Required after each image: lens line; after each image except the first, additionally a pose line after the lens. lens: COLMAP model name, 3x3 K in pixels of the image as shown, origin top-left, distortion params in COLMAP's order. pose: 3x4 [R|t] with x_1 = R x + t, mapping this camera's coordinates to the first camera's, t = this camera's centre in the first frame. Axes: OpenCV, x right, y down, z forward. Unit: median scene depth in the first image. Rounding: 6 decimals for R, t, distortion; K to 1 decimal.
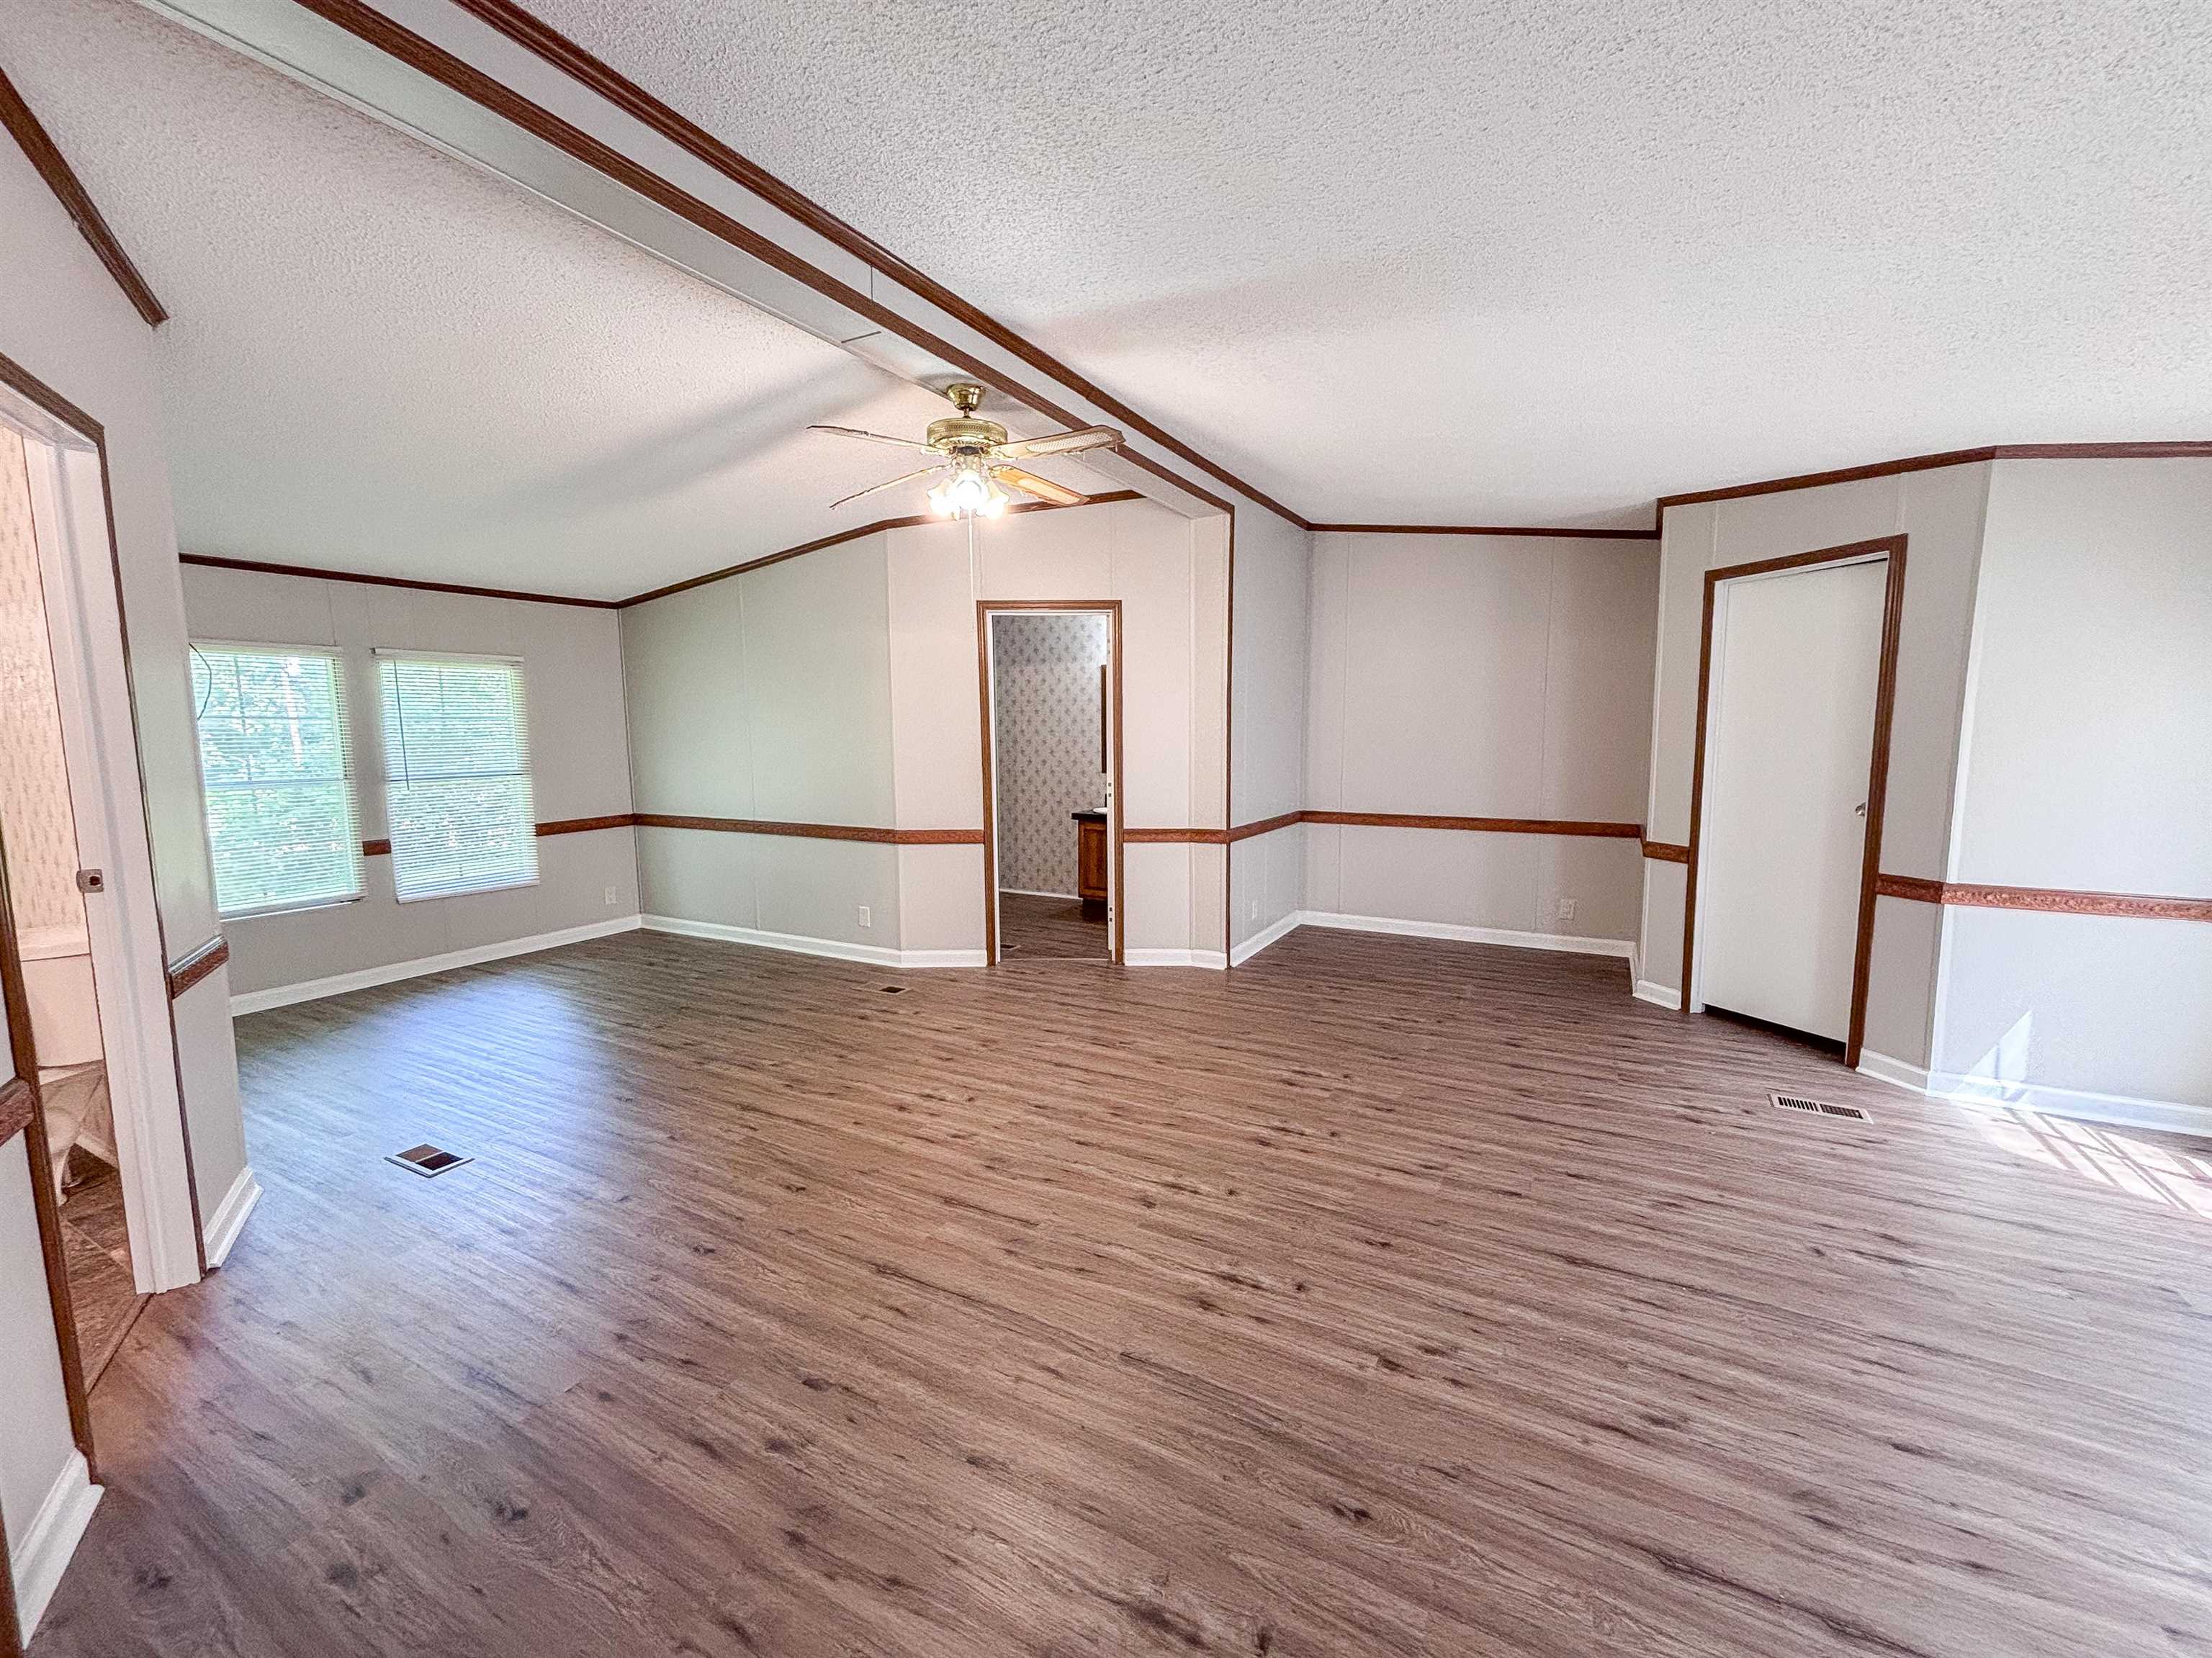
lens RADIAL K [[898.0, 0, 1106.2], [0, 898.0, 837.8], [0, 0, 1]] dist [0.002402, 0.000558]
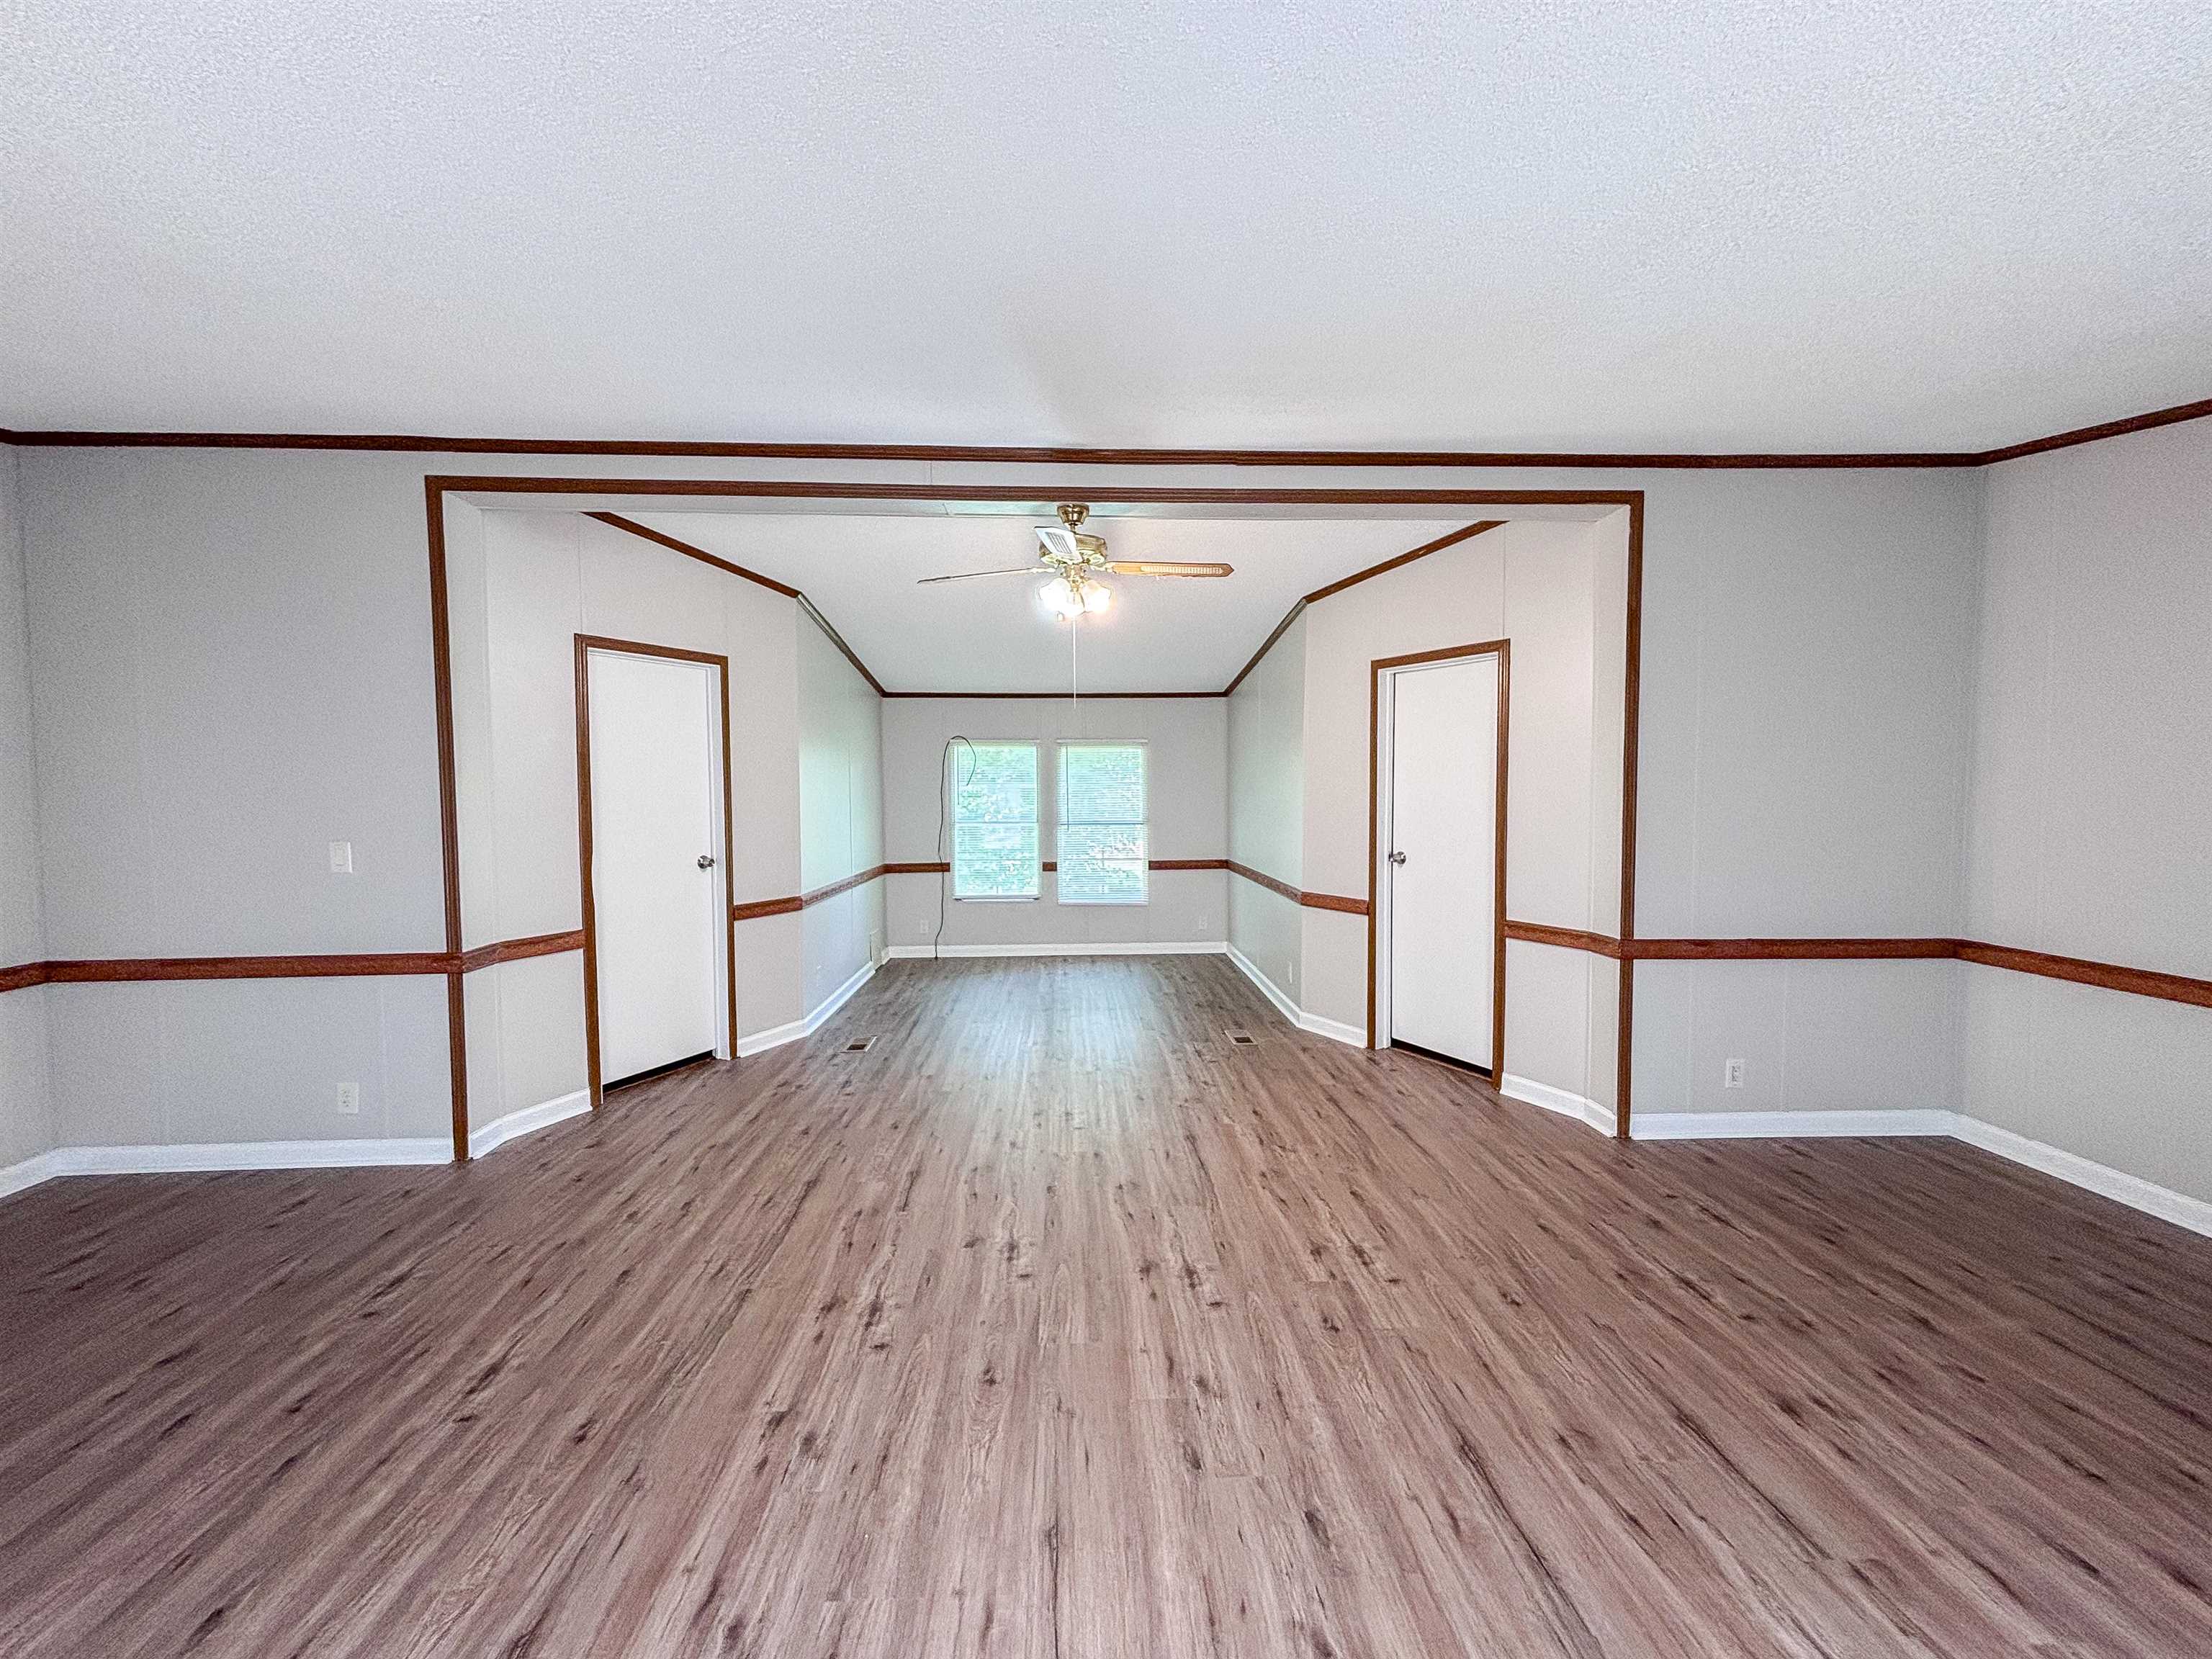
lens RADIAL K [[898.1, 0, 1109.7], [0, 898.1, 817.4], [0, 0, 1]] dist [0.002402, 0.000558]
pose [[0.522686, 0.032939, -0.851889, 0.689070], [-0.108970, 0.993638, -0.028439, -0.052382], [0.845532, 0.107695, 0.522950, 0.361992]]
